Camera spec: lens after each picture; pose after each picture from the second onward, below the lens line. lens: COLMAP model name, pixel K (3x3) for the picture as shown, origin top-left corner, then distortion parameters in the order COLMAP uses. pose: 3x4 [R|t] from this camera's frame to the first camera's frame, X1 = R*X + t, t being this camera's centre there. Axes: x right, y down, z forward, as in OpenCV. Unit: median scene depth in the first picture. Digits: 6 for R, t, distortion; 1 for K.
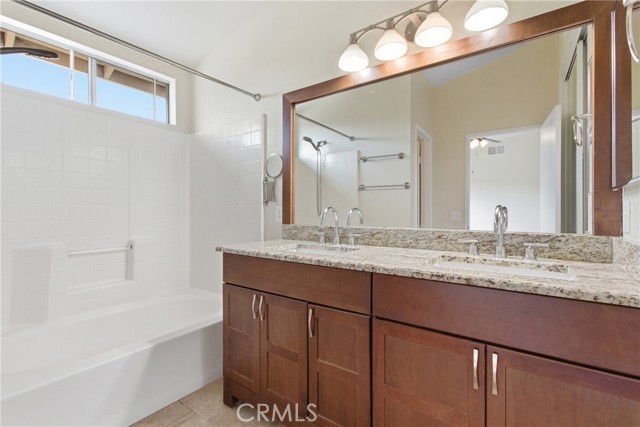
lens RADIAL K [[299.7, 0, 320.0], [0, 299.7, 213.5], [0, 0, 1]] dist [0.004843, 0.000238]
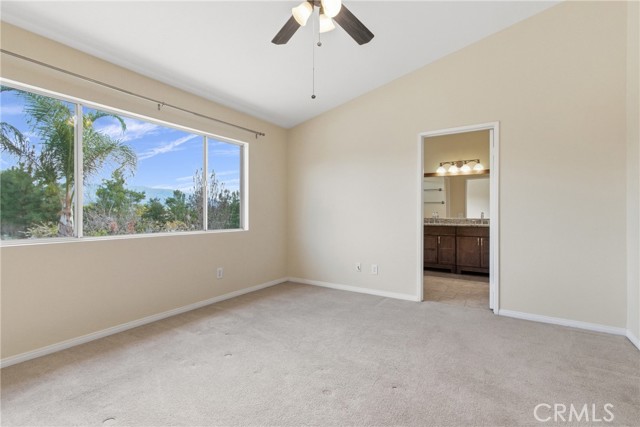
lens RADIAL K [[293.3, 0, 321.5], [0, 293.3, 214.1], [0, 0, 1]] dist [0.003055, 0.000376]
pose [[0.998562, -0.004453, 0.053421, -1.576279], [0.004438, 0.999990, 0.000396, -0.010045], [-0.053422, -0.000158, 0.998572, -2.523151]]
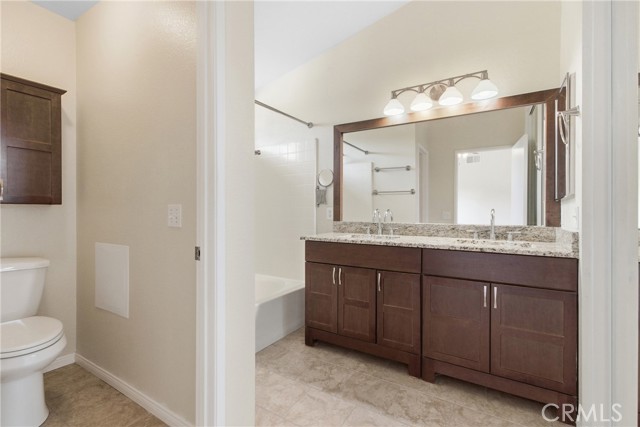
lens RADIAL K [[293.3, 0, 321.5], [0, 293.3, 214.1], [0, 0, 1]] dist [0.003055, 0.000376]
pose [[0.997459, 0.001655, 0.071220, -0.369801], [-0.001988, 0.999987, 0.004604, -0.002949], [-0.071212, -0.004734, 0.997450, -0.441655]]
